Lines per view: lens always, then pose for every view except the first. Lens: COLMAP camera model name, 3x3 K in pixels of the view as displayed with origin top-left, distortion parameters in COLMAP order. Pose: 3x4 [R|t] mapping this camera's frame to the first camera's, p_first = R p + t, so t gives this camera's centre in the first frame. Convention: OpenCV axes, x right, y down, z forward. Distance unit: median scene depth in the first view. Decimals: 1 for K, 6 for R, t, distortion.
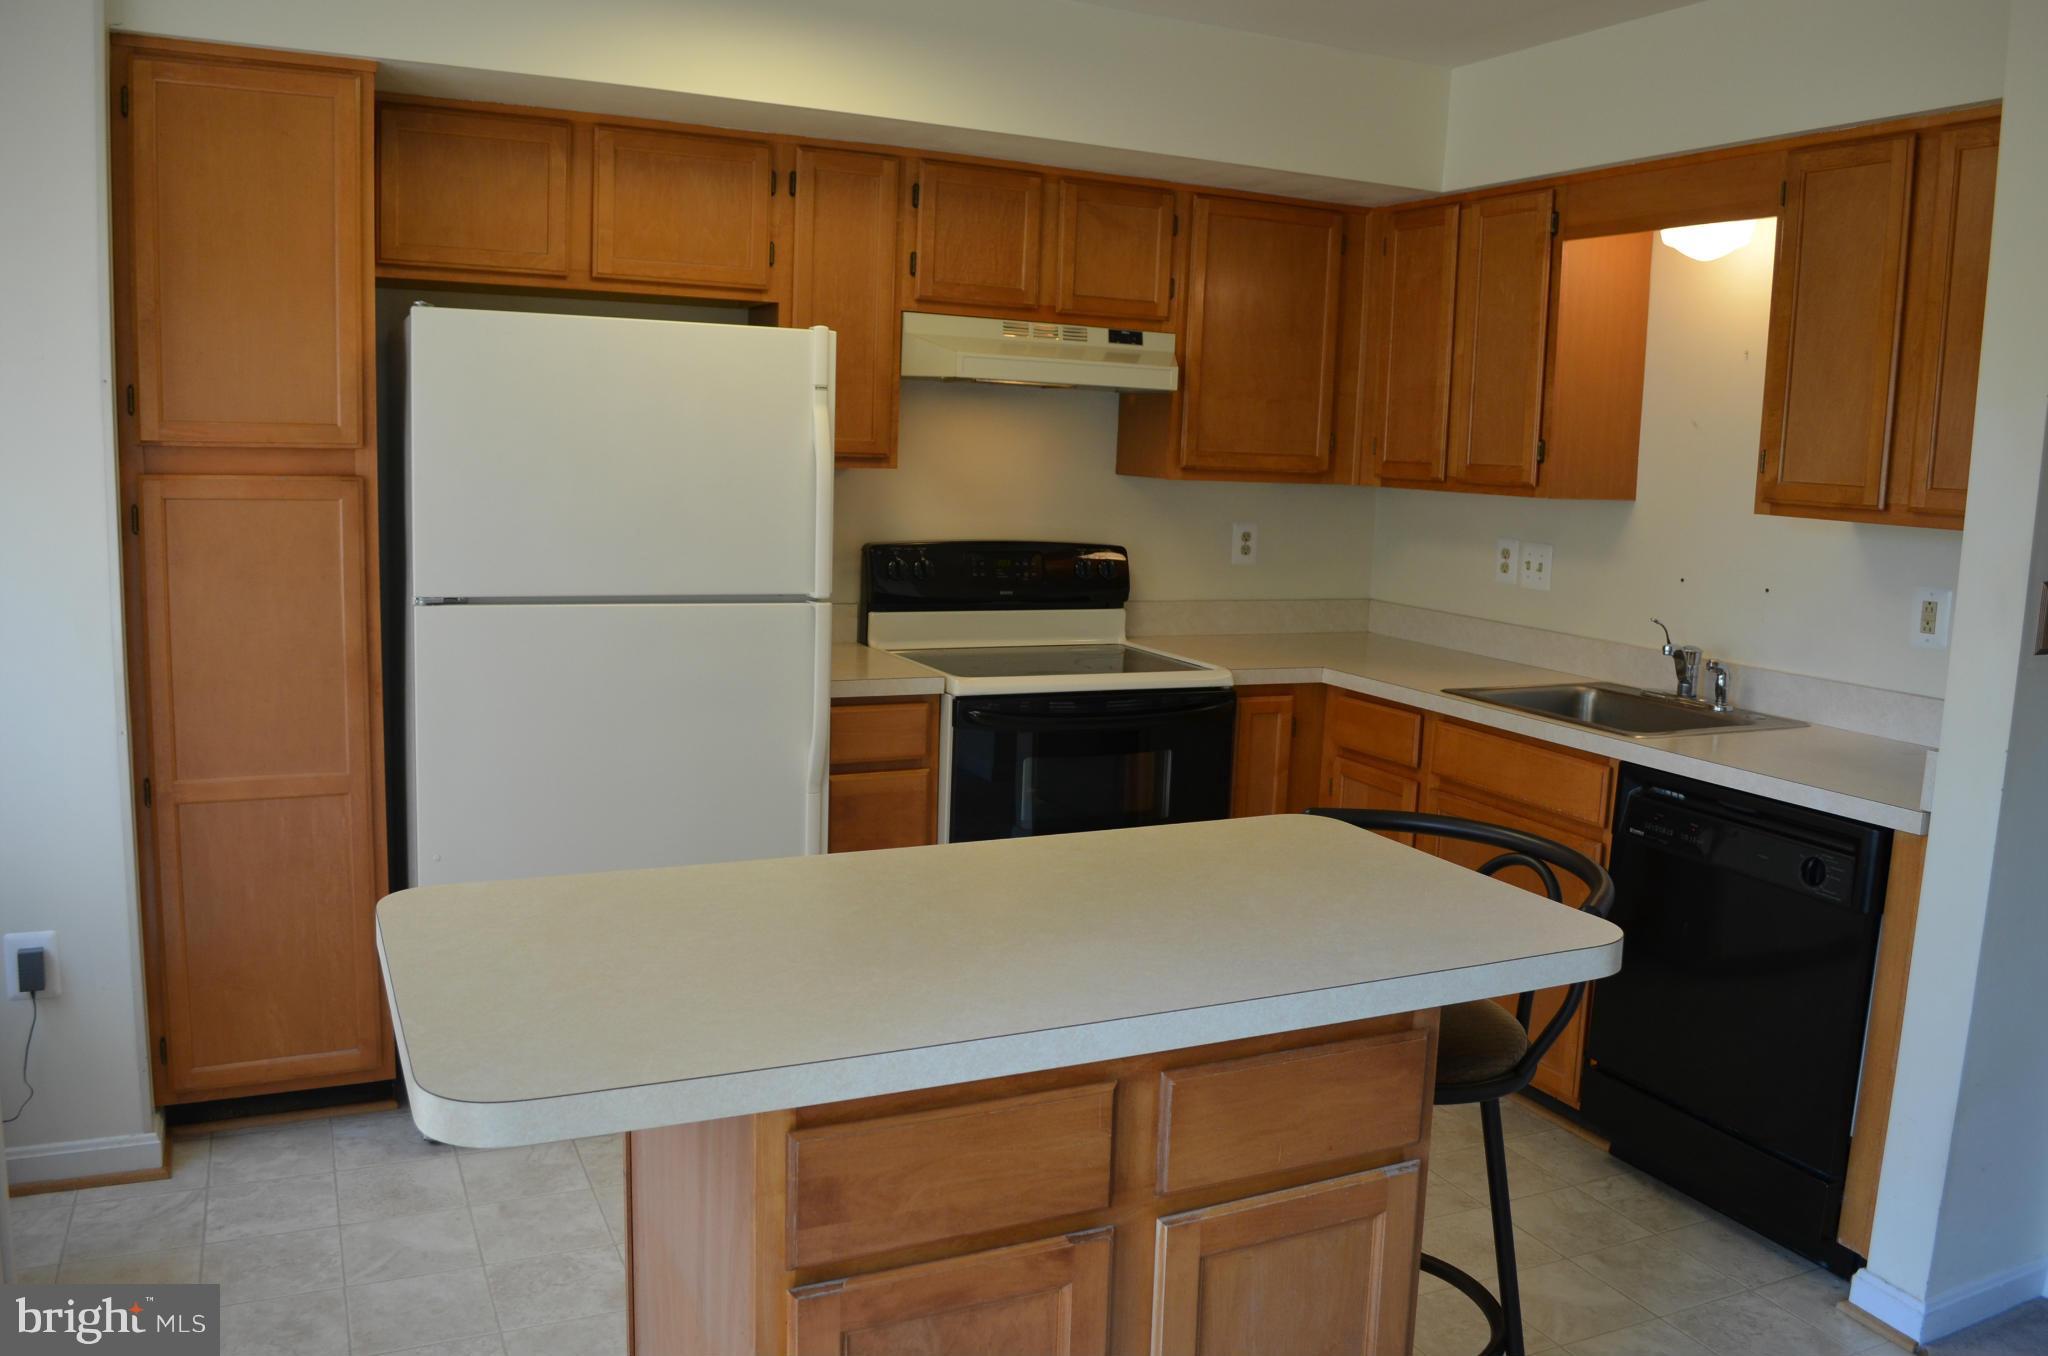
lens RADIAL K [[1631.9, 0, 1033.3], [0, 1631.9, 673.0], [0, 0, 1]] dist [-0.074958, 0.005622]
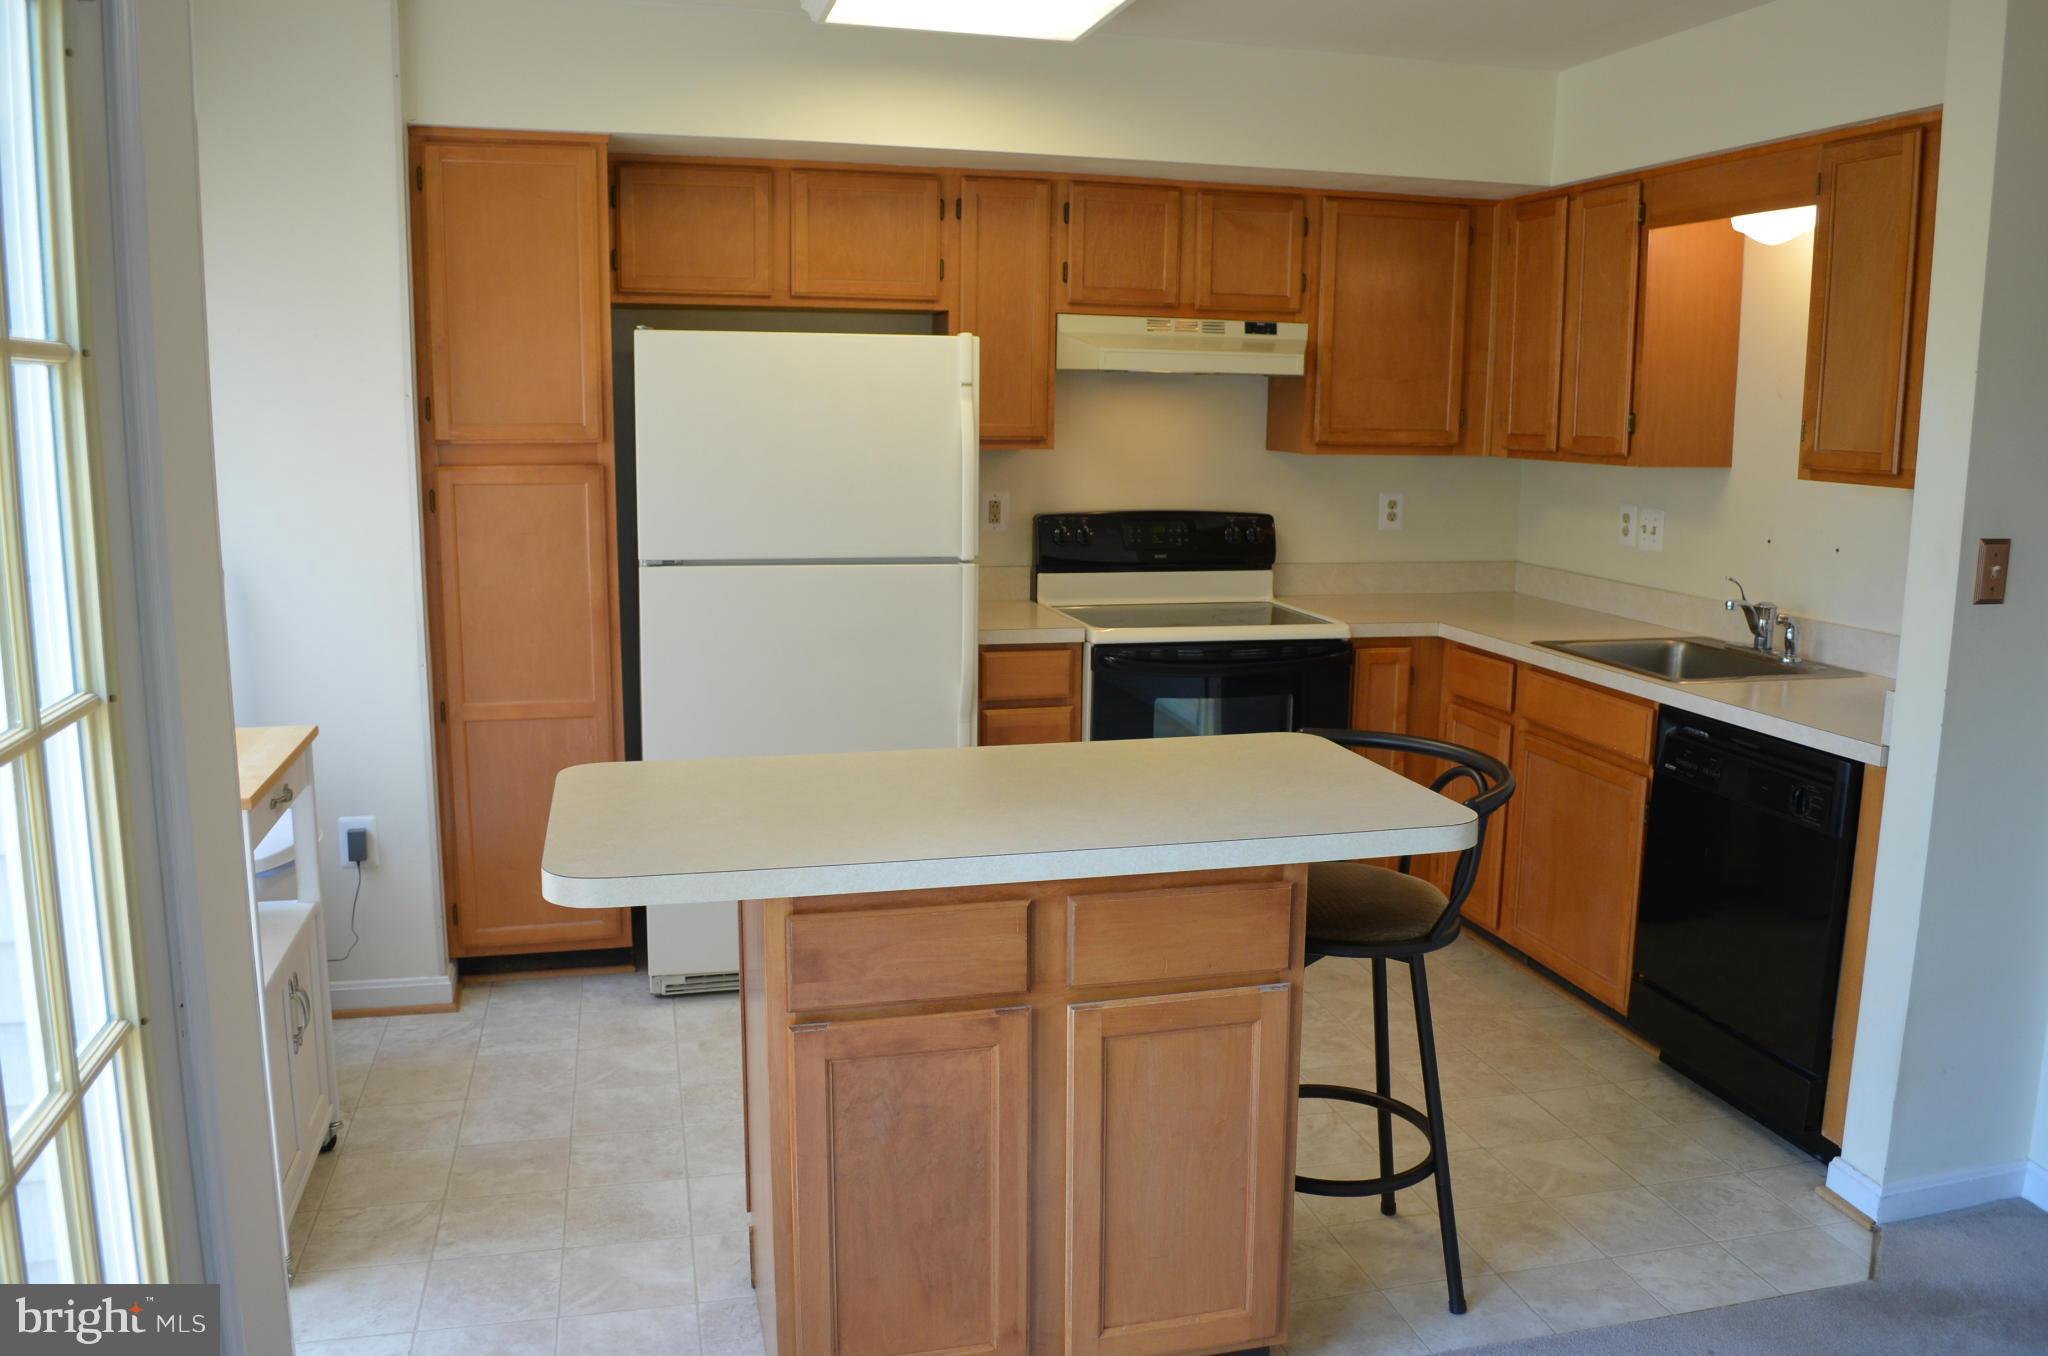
lens RADIAL K [[1631.9, 0, 1019.5], [0, 1631.9, 679.9], [0, 0, 1]] dist [-0.074958, 0.005622]
pose [[0.979357, 0.009794, -0.201900, 0.160669], [-0.005321, 0.999728, 0.022685, 0.015841], [0.202068, -0.021143, 0.979143, -0.181922]]
